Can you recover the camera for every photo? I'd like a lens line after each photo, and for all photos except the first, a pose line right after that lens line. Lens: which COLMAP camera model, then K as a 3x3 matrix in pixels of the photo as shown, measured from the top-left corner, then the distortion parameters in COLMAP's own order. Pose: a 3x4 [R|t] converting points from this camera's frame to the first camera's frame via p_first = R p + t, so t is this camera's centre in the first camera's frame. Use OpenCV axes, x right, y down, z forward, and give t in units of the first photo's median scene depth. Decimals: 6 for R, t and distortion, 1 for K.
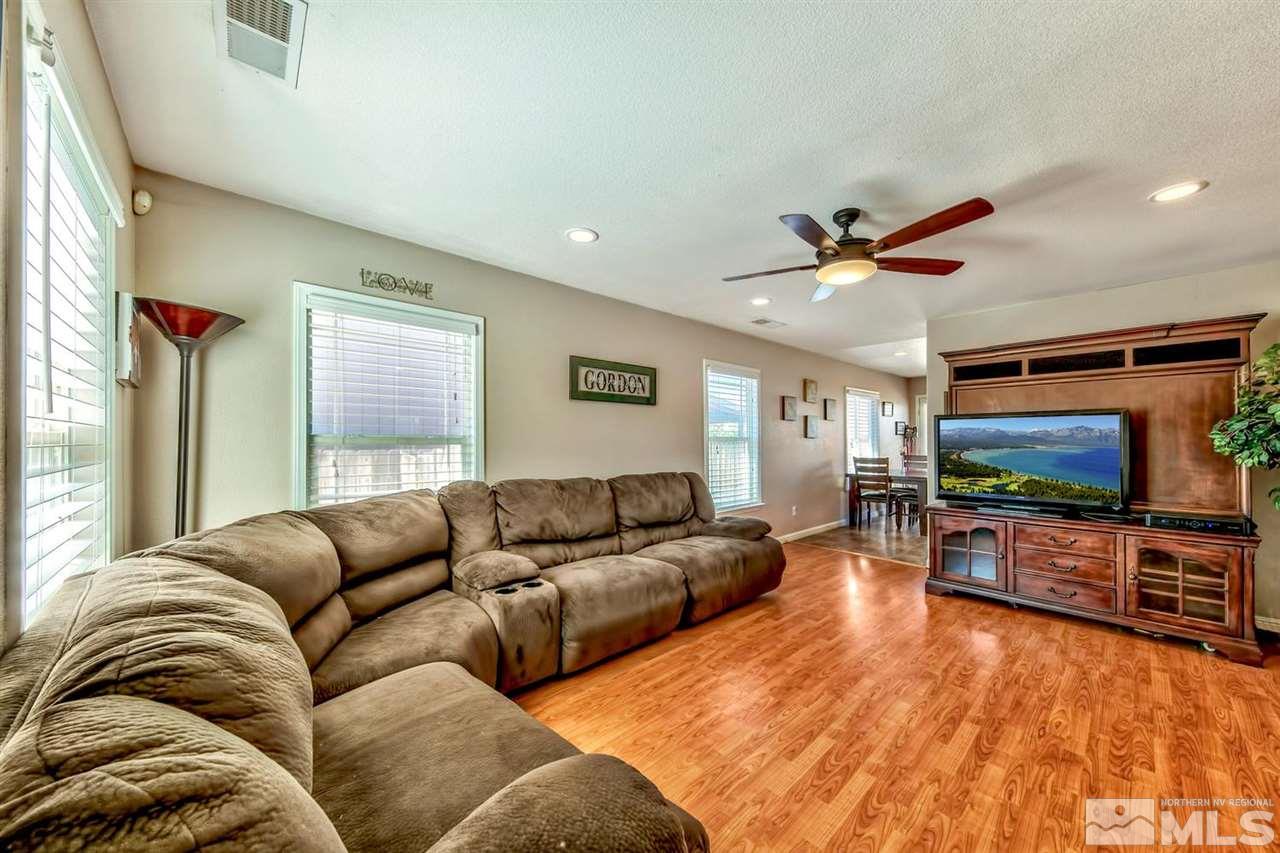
lens RADIAL K [[446.0, 0, 640.4], [0, 446.0, 438.5], [0, 0, 1]] dist [0.004541, -0.000063]
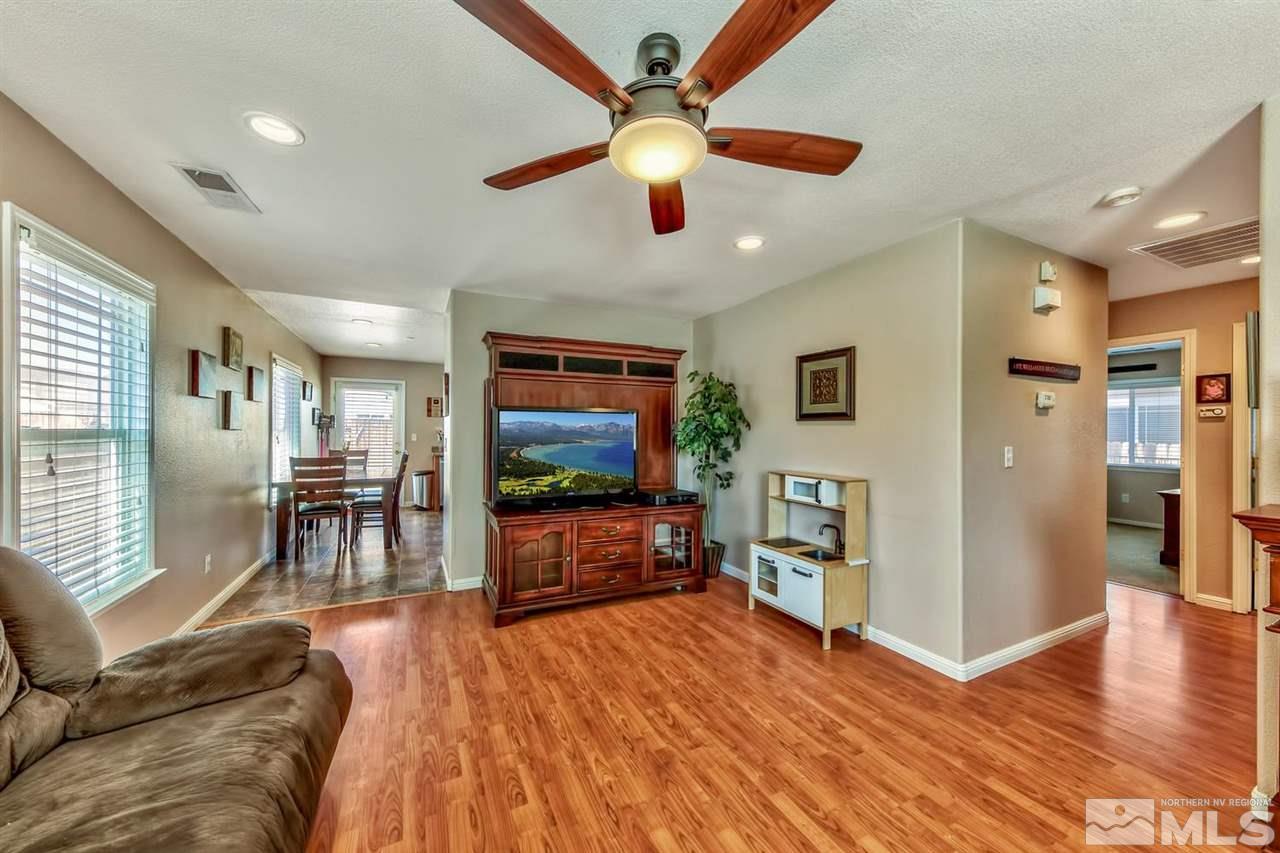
lens RADIAL K [[446.0, 0, 637.0], [0, 446.0, 423.4], [0, 0, 1]] dist [0.004541, -0.000063]
pose [[0.275681, 0.016342, 0.961110, -0.064552], [-0.009099, 0.999855, -0.014391, -0.010283], [-0.961206, -0.004778, 0.275790, 0.581240]]
